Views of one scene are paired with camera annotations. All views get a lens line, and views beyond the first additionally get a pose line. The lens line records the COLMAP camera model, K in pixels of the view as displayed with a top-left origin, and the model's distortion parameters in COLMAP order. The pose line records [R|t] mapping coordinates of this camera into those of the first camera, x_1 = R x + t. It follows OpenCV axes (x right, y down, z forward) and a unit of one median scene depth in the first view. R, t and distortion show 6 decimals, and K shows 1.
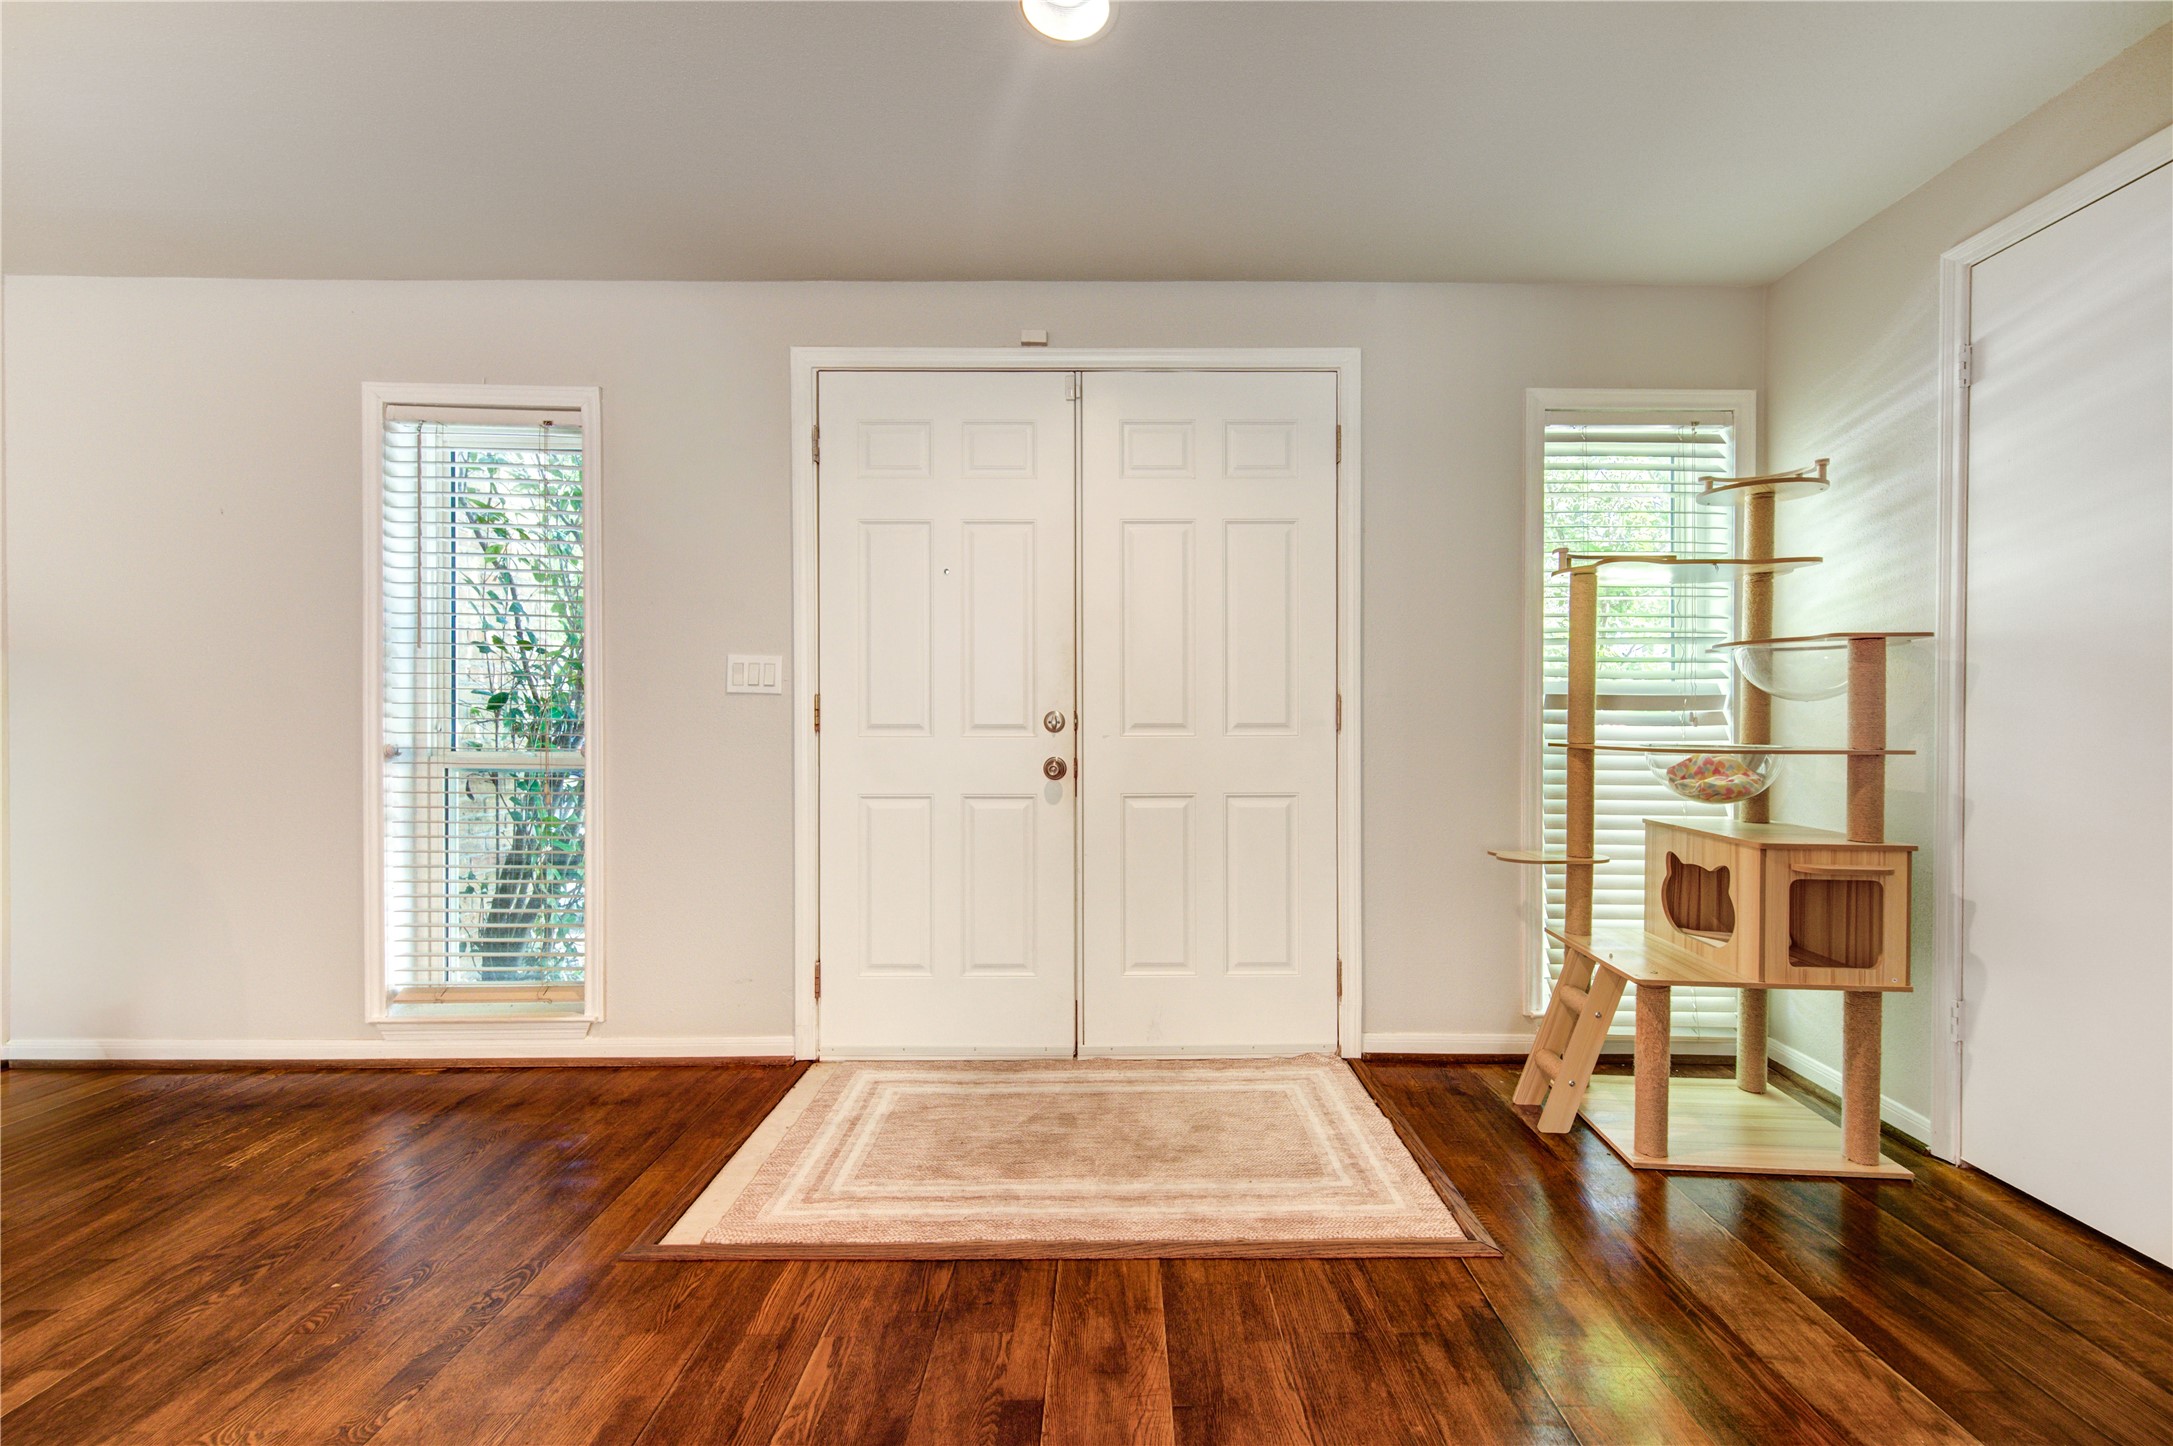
lens RADIAL K [[889.7, 0, 1138.7], [0, 889.7, 721.3], [0, 0, 1]] dist [-0.000579, -0.000223]
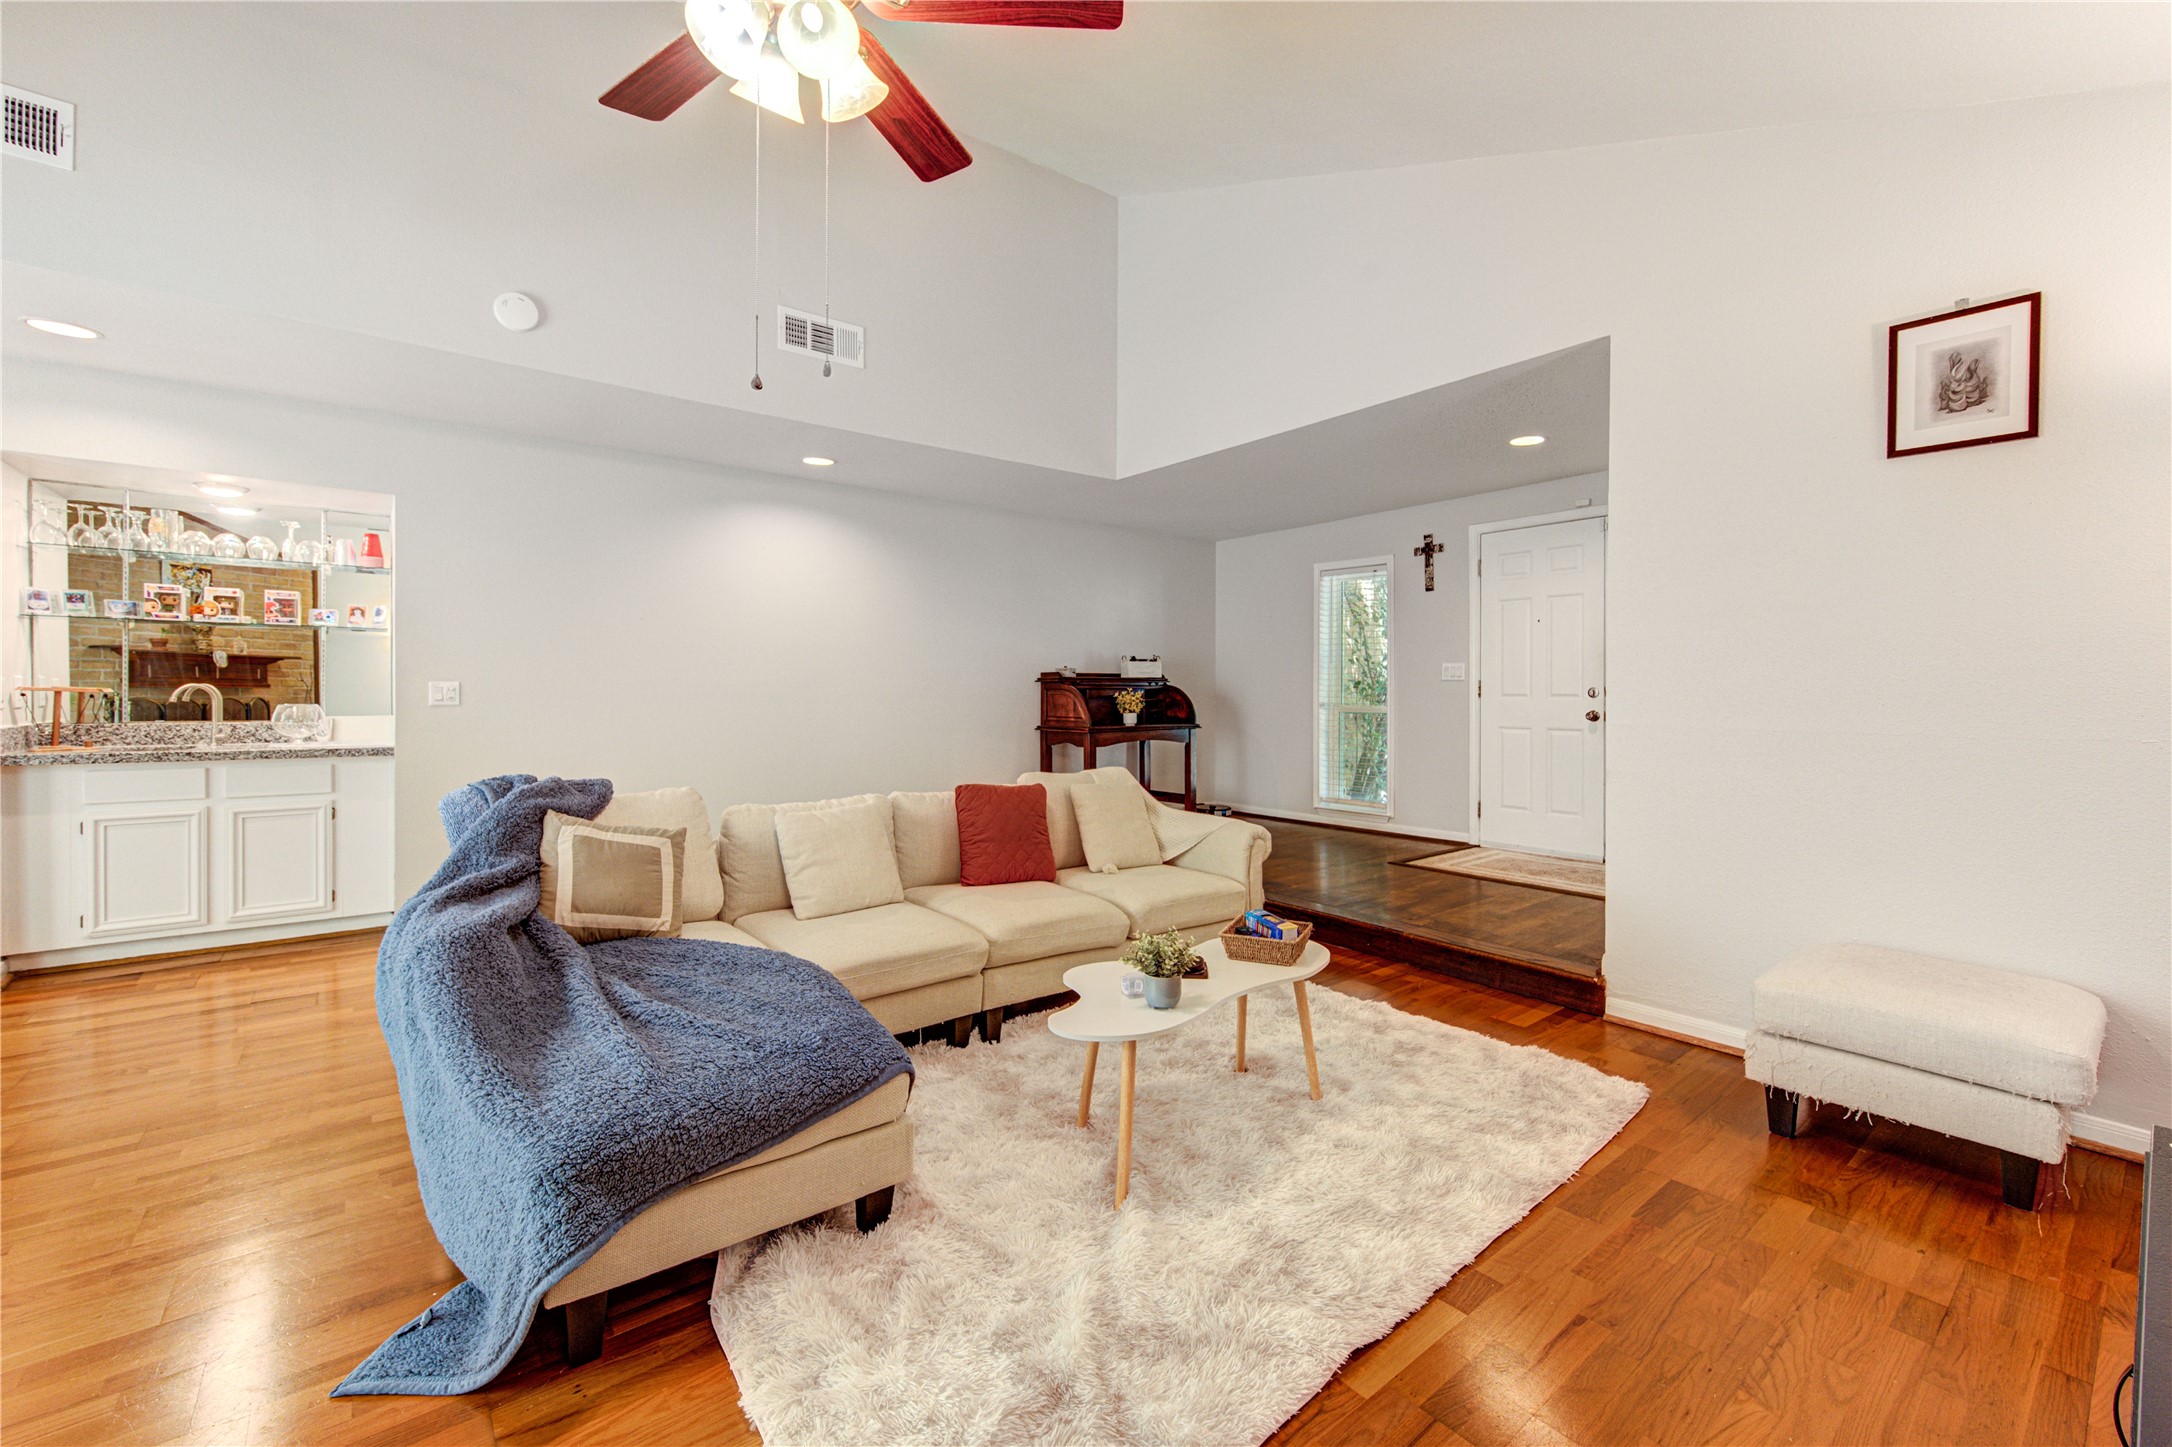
lens RADIAL K [[904.6, 0, 1087.2], [0, 904.6, 695.7], [0, 0, 1]] dist [-0.000189, -0.000067]
pose [[0.610490, 0.002871, -0.792018, 0.845663], [-0.003464, 0.999994, 0.000955, 0.009113], [0.792016, 0.002161, 0.610496, -1.174663]]
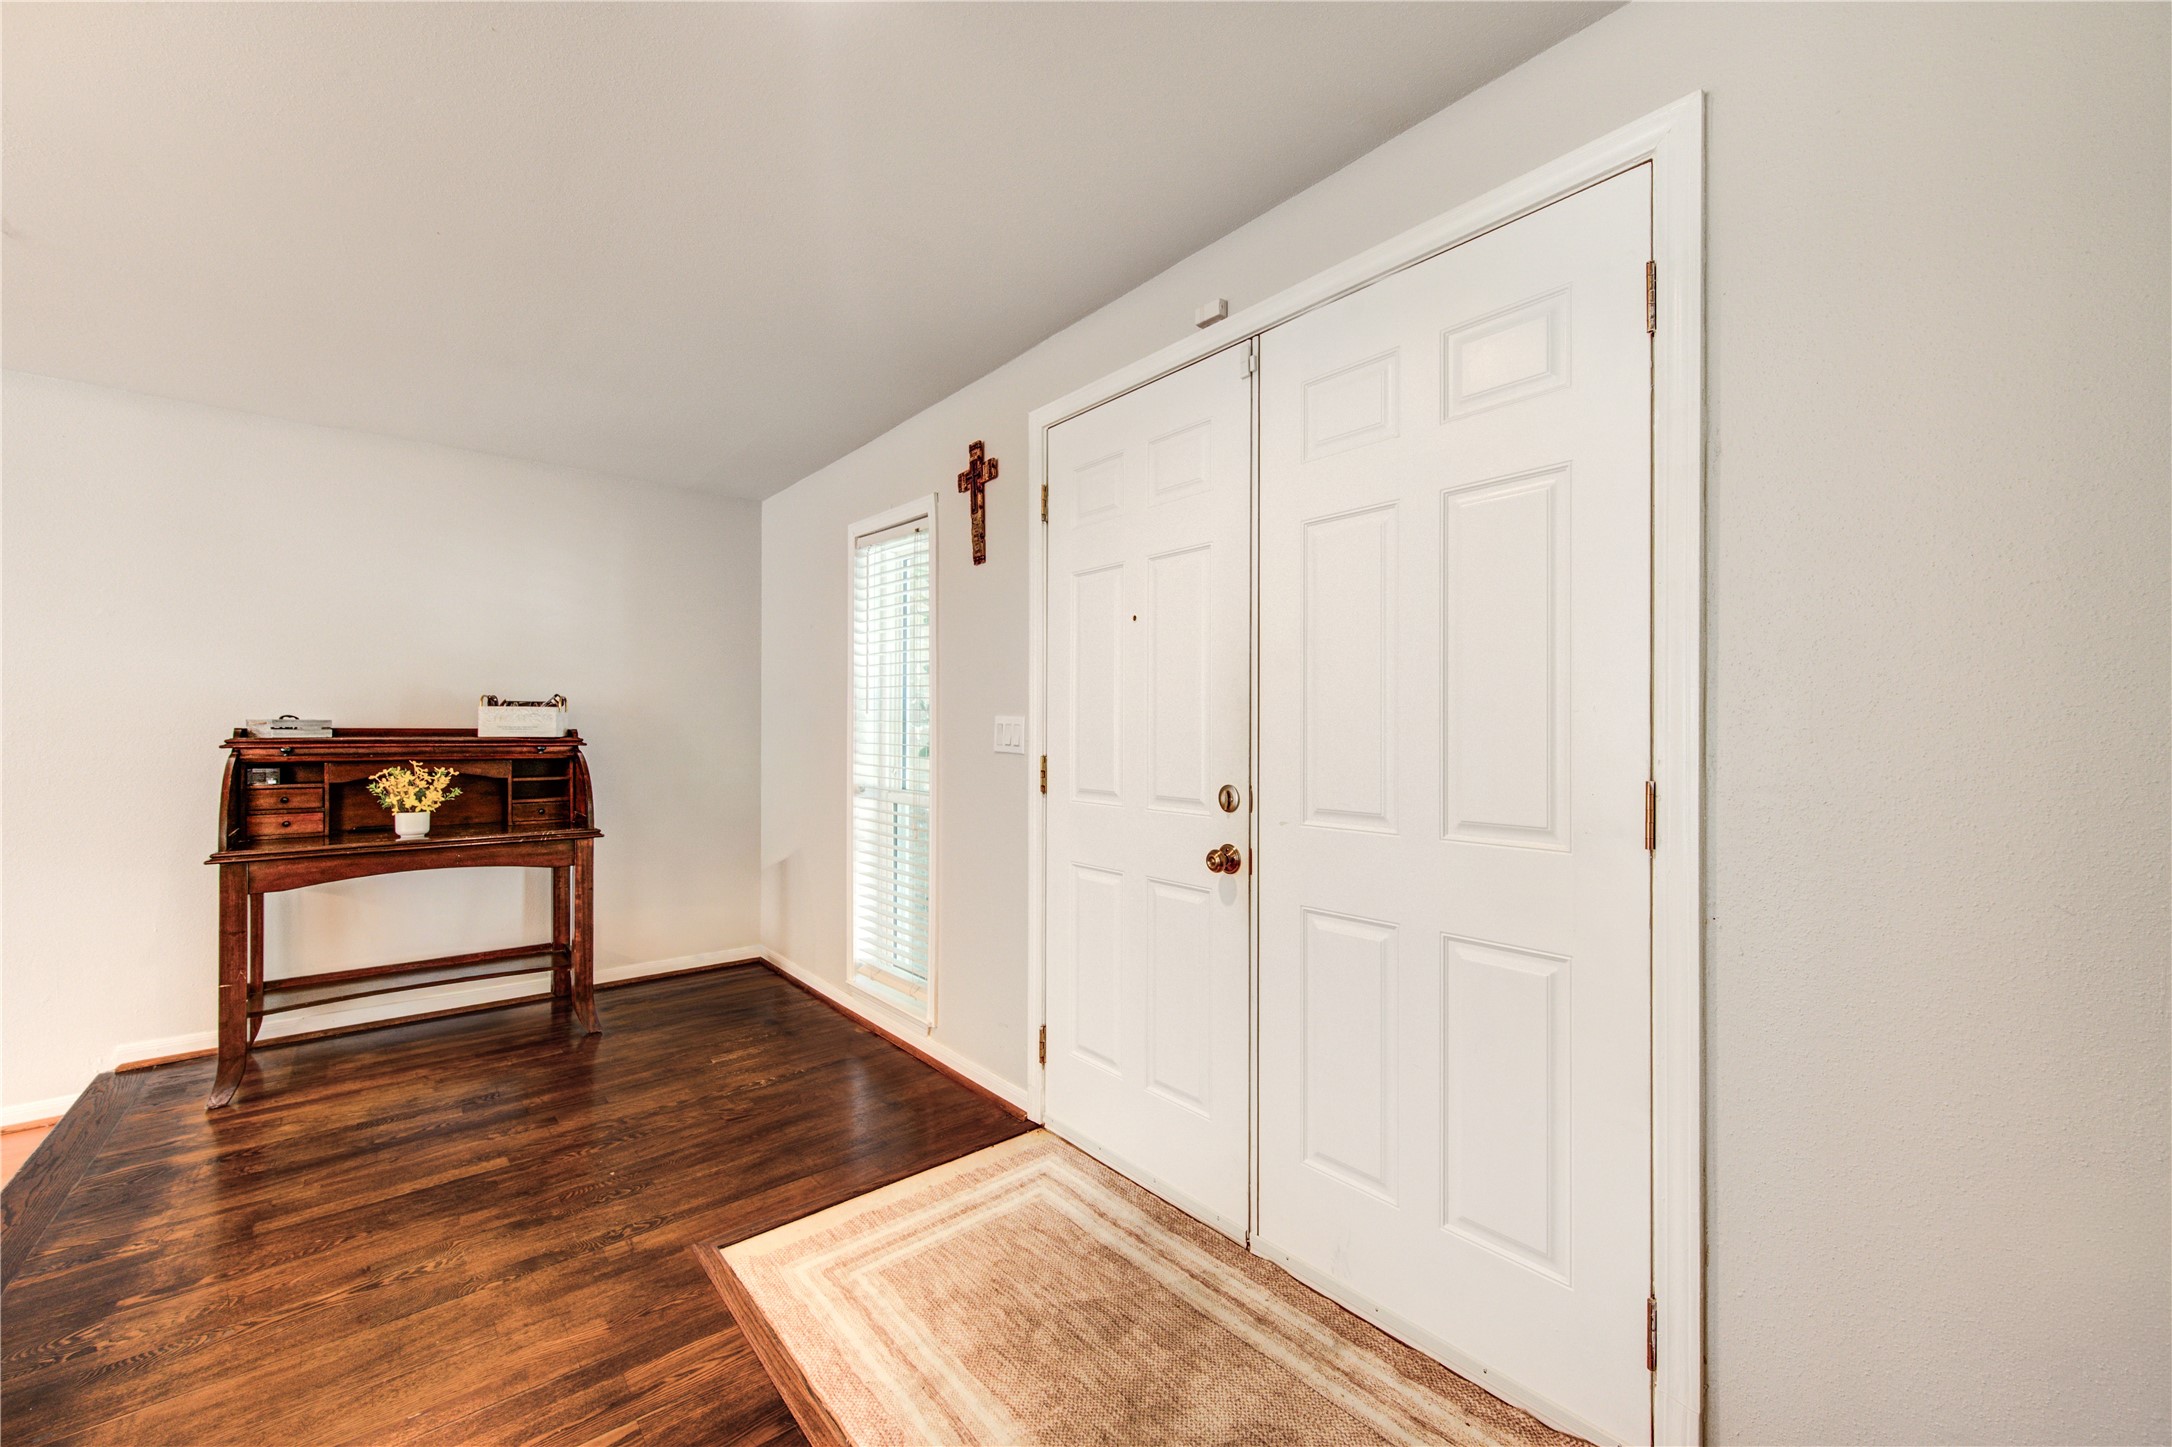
lens RADIAL K [[856.2, 0, 1087.8], [0, 856.2, 730.3], [0, 0, 1]] dist [-0.000485, -0.000215]
pose [[0.630301, 0.002480, -0.776347, 0.416903], [-0.010753, 0.999927, -0.005536, -0.054829], [0.776277, 0.011838, 0.630281, 0.447048]]
